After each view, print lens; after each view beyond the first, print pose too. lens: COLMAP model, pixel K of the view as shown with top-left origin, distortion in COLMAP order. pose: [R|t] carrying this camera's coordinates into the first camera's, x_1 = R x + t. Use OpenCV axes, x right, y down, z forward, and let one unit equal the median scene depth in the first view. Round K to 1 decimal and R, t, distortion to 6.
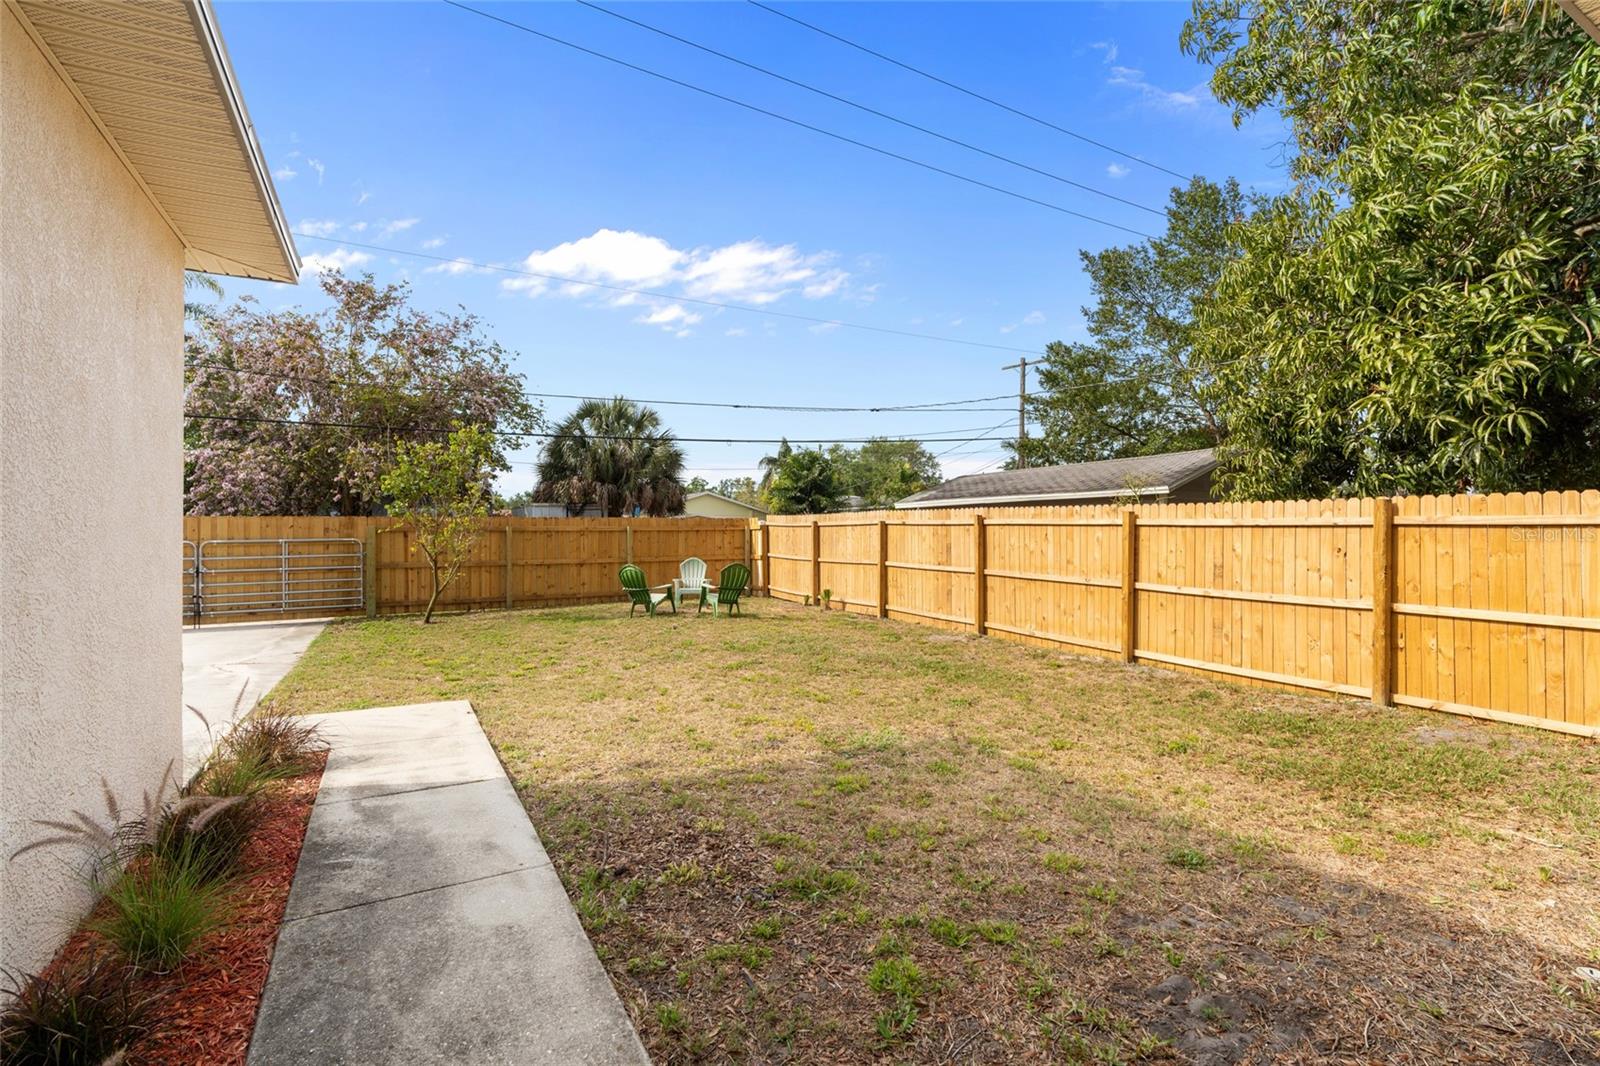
lens RADIAL K [[733.8, 0, 798.5], [0, 733.8, 532.8], [0, 0, 1]] dist [-0.004908, 0.000316]
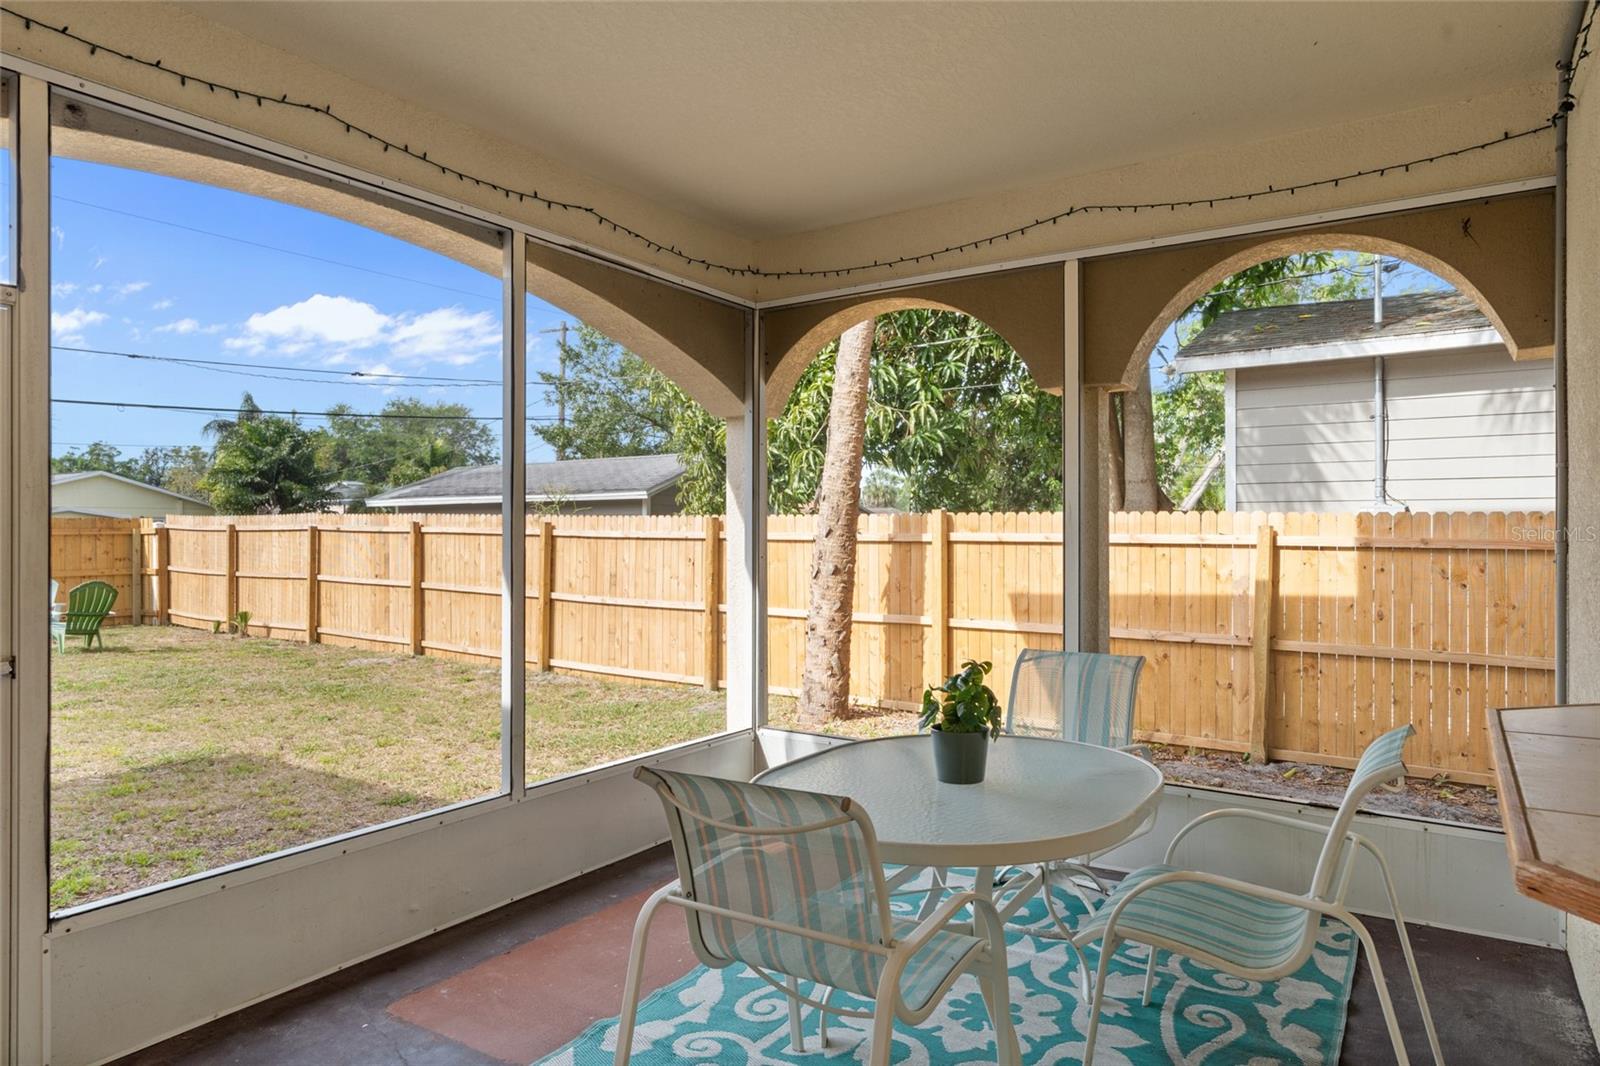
lens RADIAL K [[978.3, 0, 793.6], [0, 978.3, 532.0], [0, 0, 1]] dist [0.000958, 0.001424]
pose [[0.888293, 0.002328, 0.459271, 0.084697], [-0.002329, 0.999997, -0.000564, -0.009735], [-0.459271, -0.000569, 0.888296, -0.215851]]
